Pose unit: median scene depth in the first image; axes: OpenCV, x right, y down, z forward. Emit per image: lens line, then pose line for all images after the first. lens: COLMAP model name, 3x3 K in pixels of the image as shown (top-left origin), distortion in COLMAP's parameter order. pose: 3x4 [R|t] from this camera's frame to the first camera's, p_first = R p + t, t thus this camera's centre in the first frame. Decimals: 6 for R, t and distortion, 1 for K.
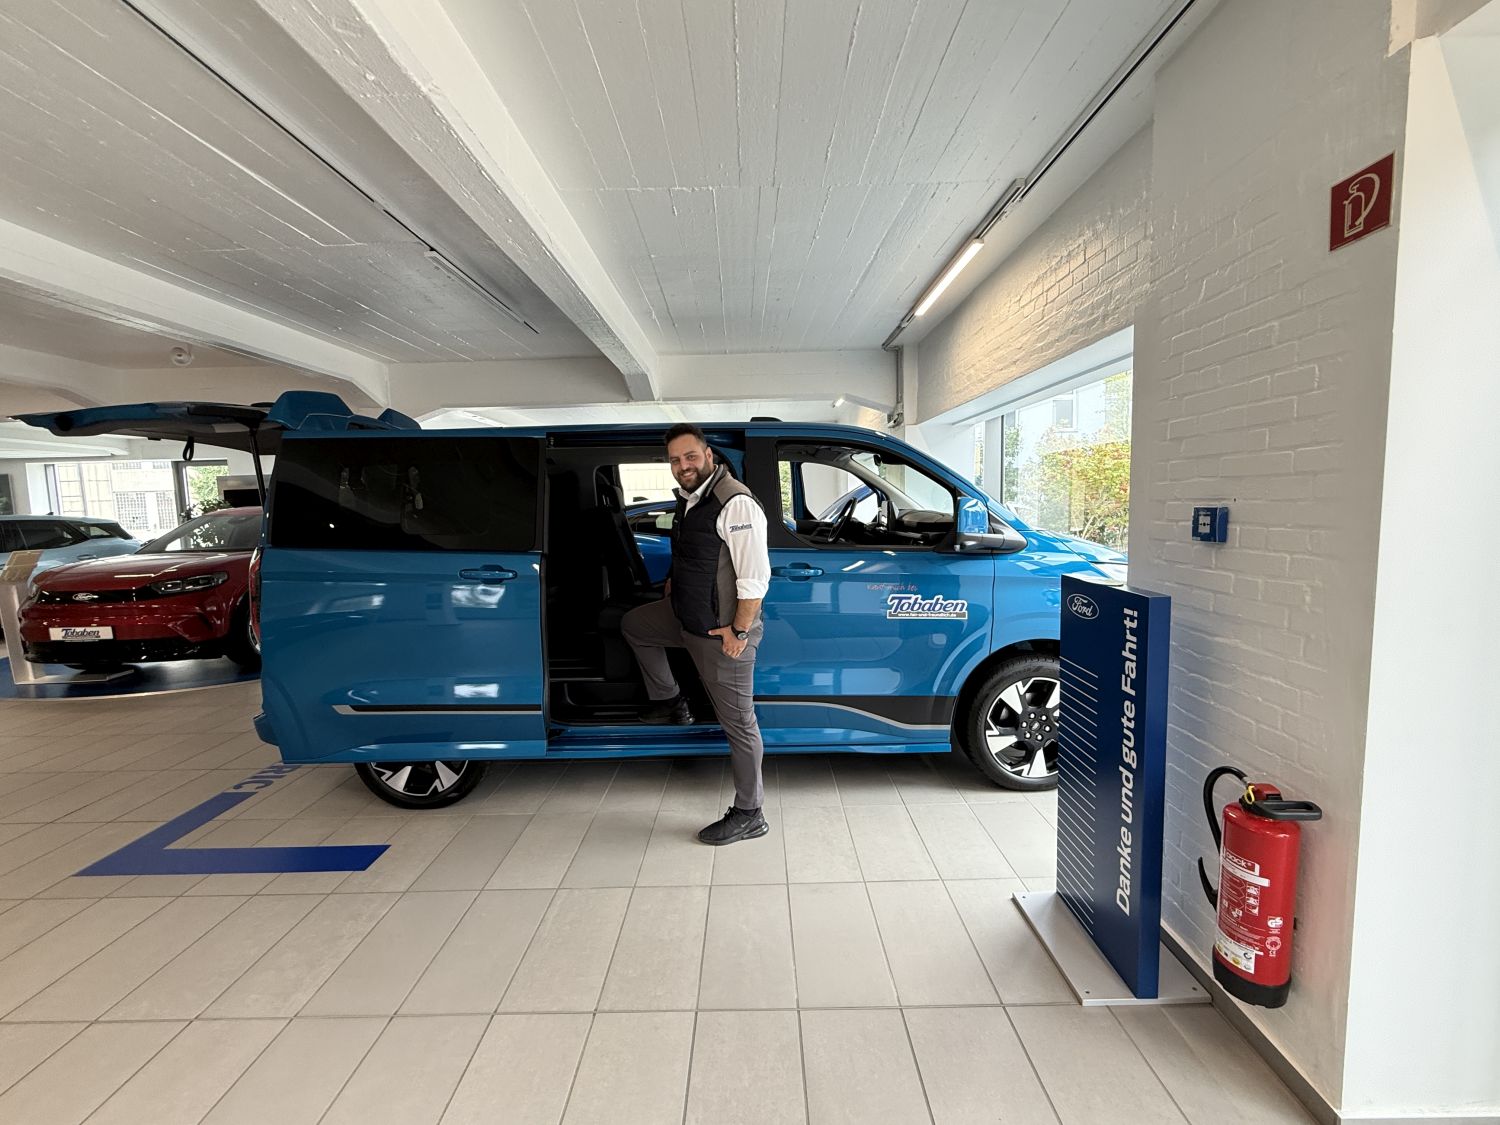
lens RADIAL K [[618.2, 0, 751.9], [0, 618.2, 560.5], [0, 0, 1]] dist [-0.002188, -0.000285]
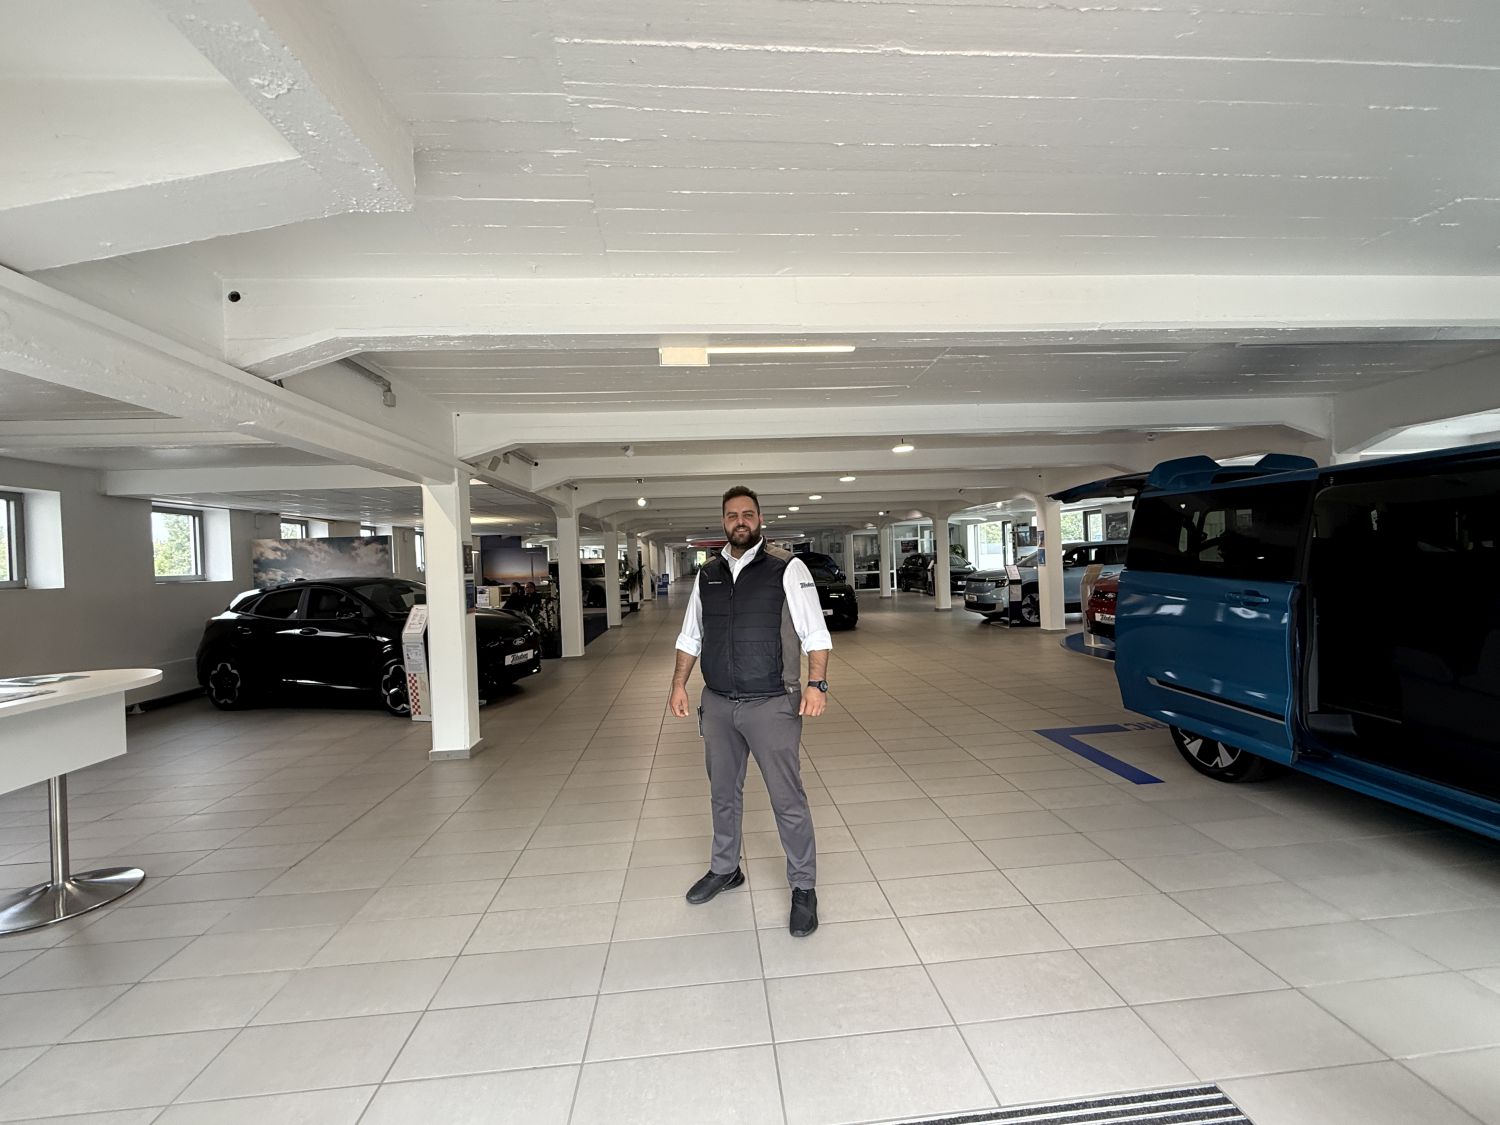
lens RADIAL K [[618.2, 0, 751.9], [0, 618.2, 561.0], [0, 0, 1]] dist [-0.002188, -0.000285]
pose [[0.088389, 0.027316, -0.995711, 0.655843], [-0.055226, 0.998221, 0.022483, -0.022117], [0.994554, 0.053002, 0.089740, -0.087365]]
